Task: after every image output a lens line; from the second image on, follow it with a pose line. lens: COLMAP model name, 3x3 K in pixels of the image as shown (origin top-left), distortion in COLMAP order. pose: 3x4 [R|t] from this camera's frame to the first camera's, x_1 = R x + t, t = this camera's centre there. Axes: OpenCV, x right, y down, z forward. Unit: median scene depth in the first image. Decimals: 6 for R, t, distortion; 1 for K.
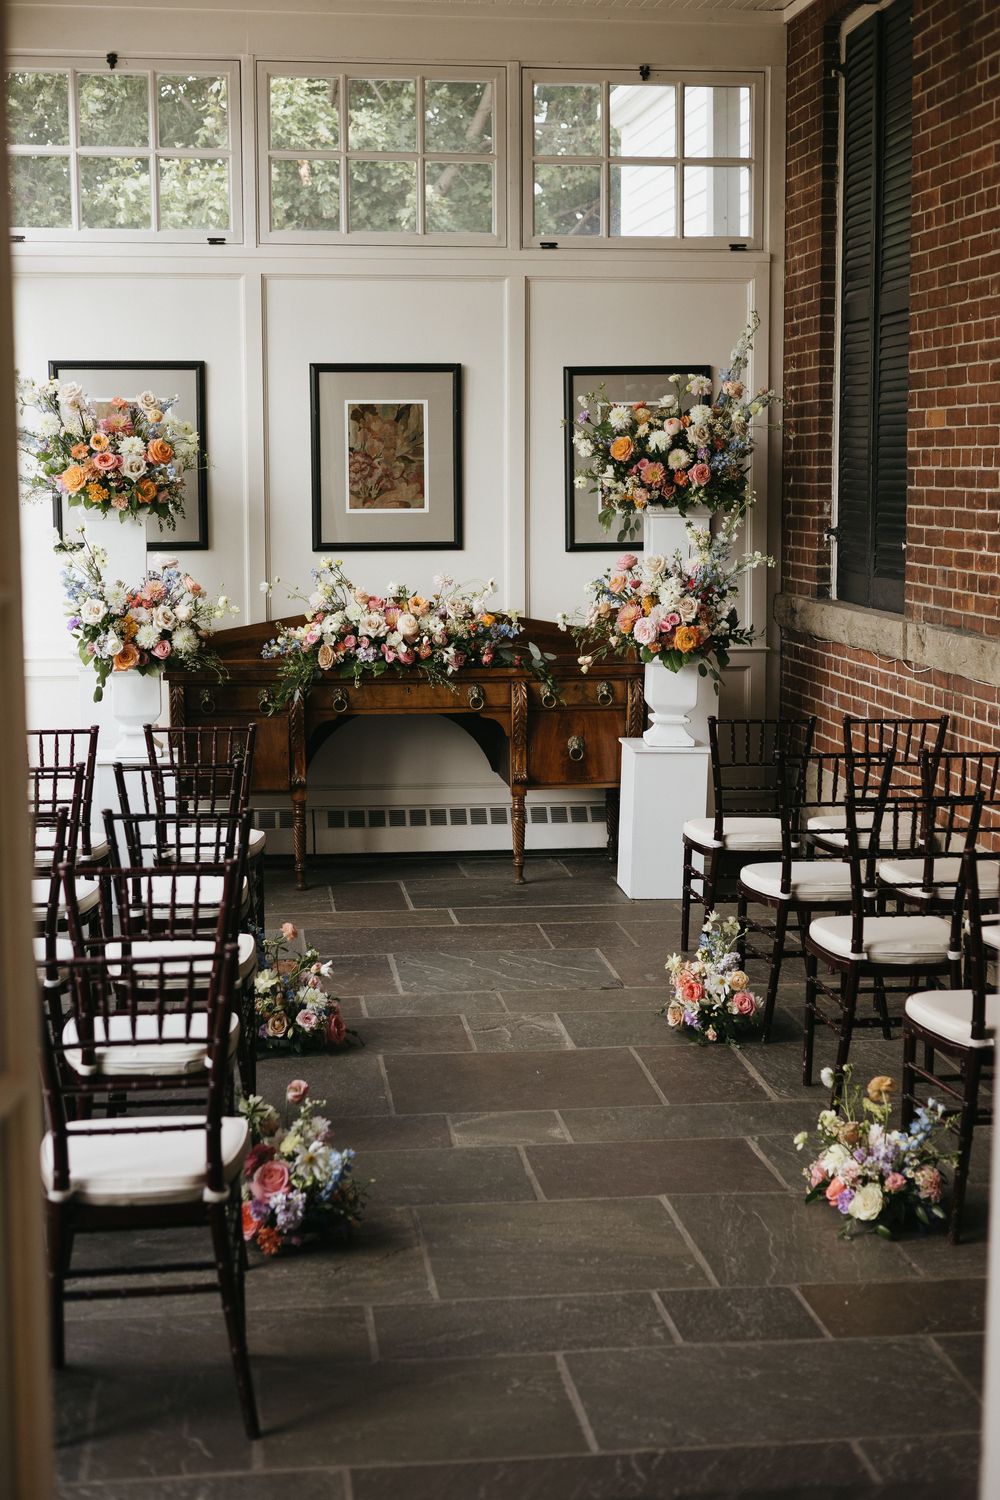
lens RADIAL K [[2323.4, 0, 500.0], [0, 2323.4, 750.0], [0, 0, 1]] dist [-0.029563, 0.045345]
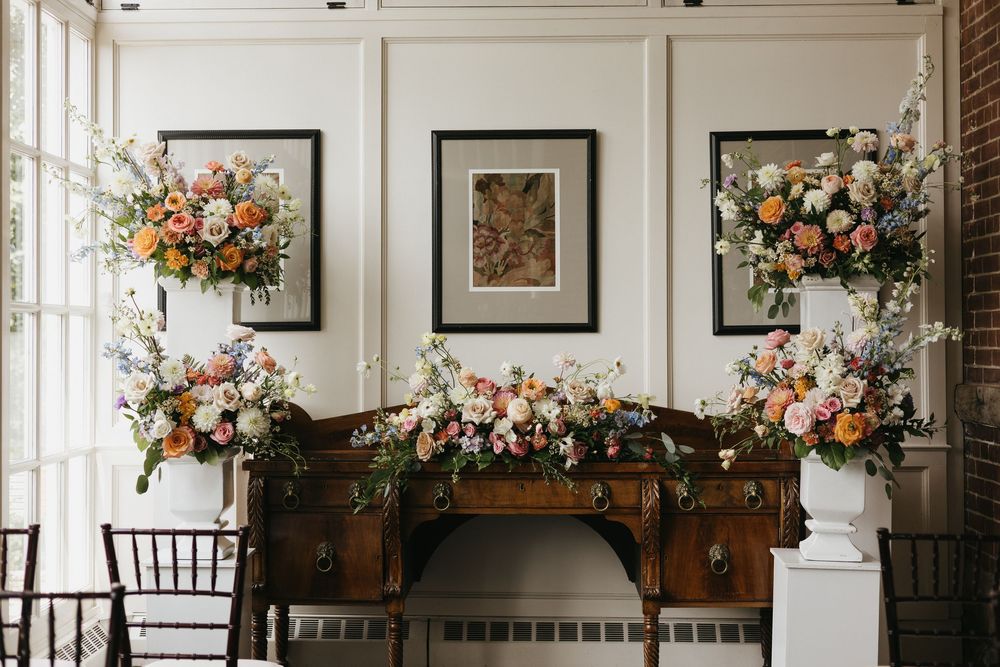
lens RADIAL K [[1538.5, 0, 479.4], [0, 1538.5, 303.4], [0, 0, 1]] dist [-0.007770, 0.079140]
pose [[0.986185, -0.002274, -0.165629, 0.040257], [-0.022155, 0.989111, -0.145494, -0.009603], [0.164157, 0.147153, 0.975397, 0.431432]]
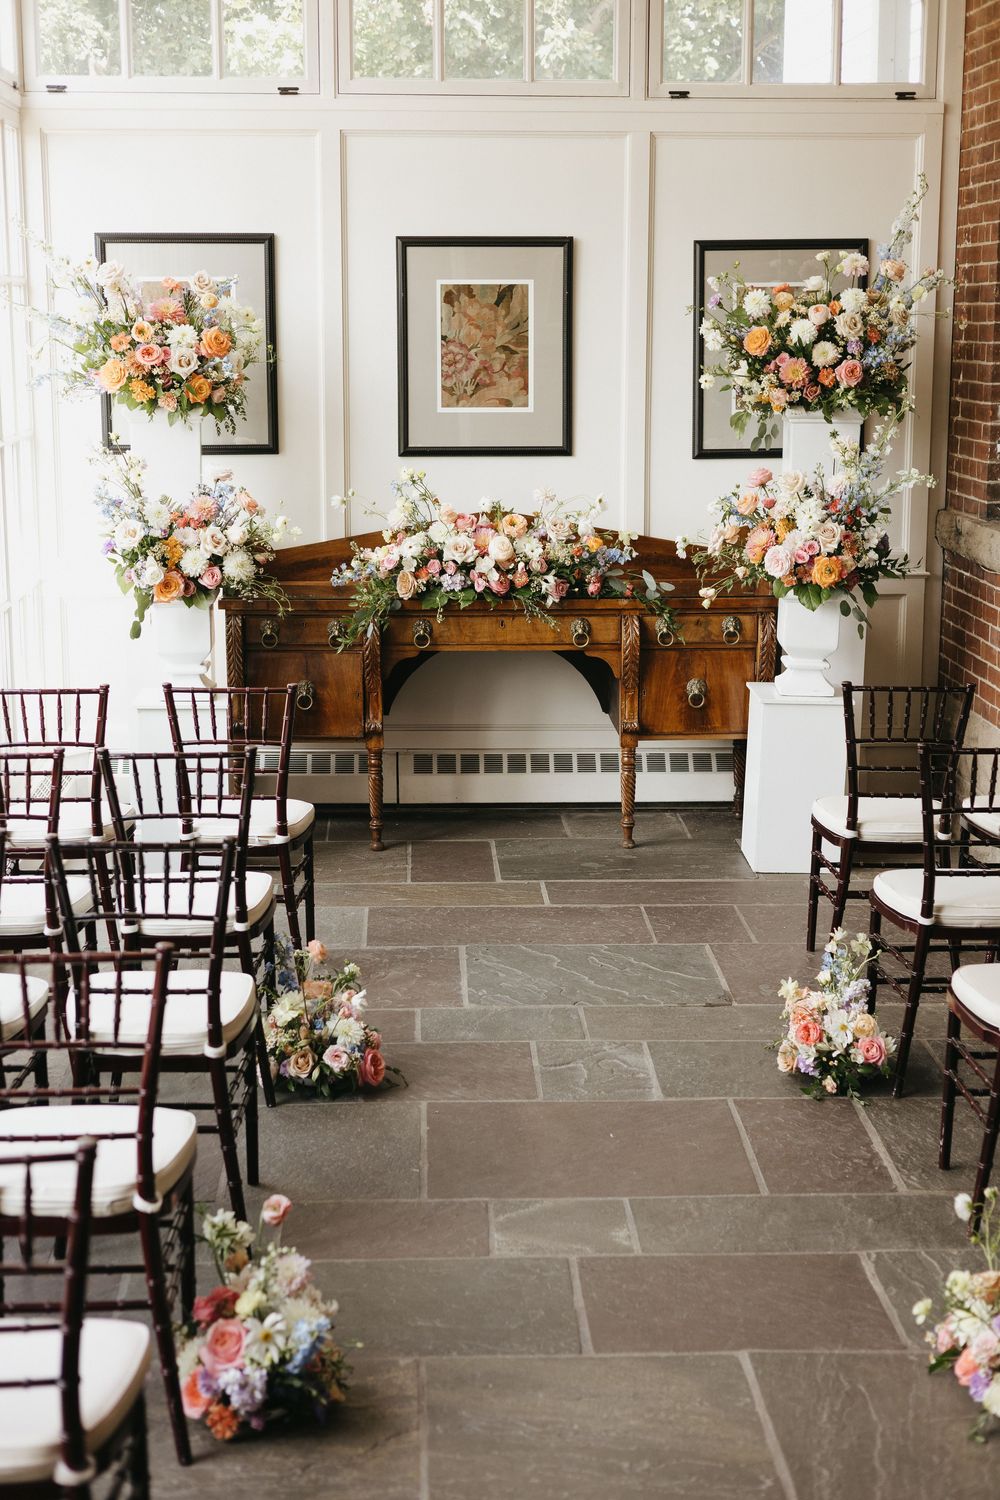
lens RADIAL K [[2307.7, 0, 495.0], [0, 2307.7, 777.6], [0, 0, 1]] dist [-0.007770, 0.079140]
pose [[0.996682, 0.020446, -0.078780, 0.026805], [-0.014169, 0.996740, 0.079432, -0.036923], [0.080147, -0.078052, 0.993722, 0.145775]]
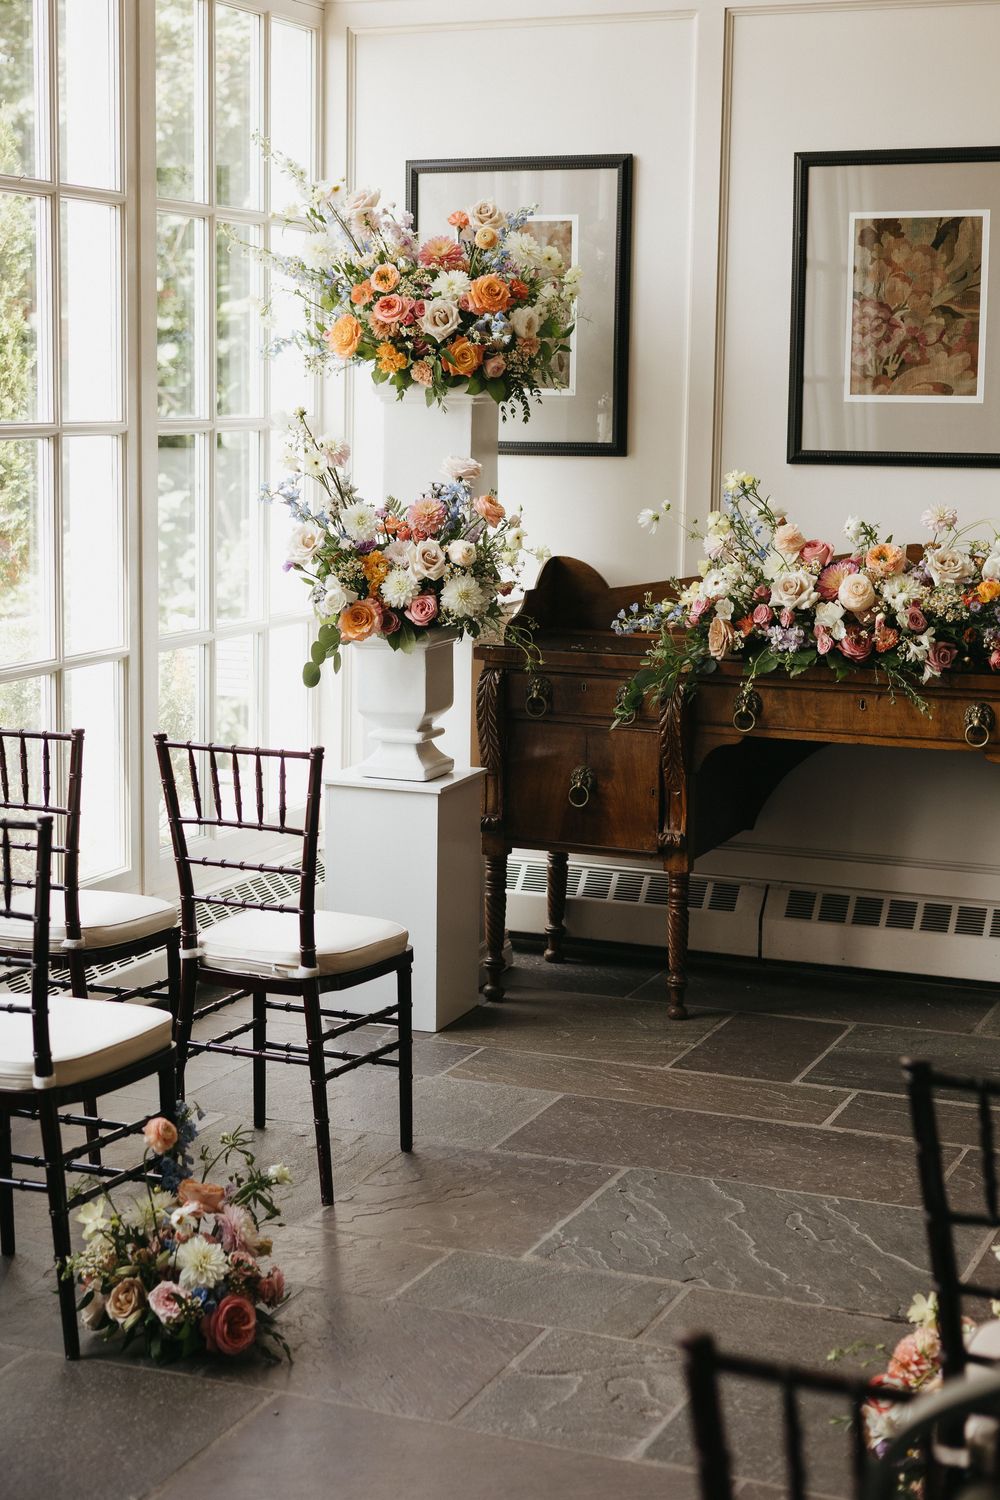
lens RADIAL K [[2652.9, 0, 311.2], [0, 2652.9, 726.7], [0, 0, 1]] dist [-0.006104, -0.036916]
pose [[0.845278, 0.079831, -0.528329, 0.196818], [-0.075909, 0.996688, 0.029153, -0.029090], [0.528907, 0.015462, 0.848539, 0.364120]]
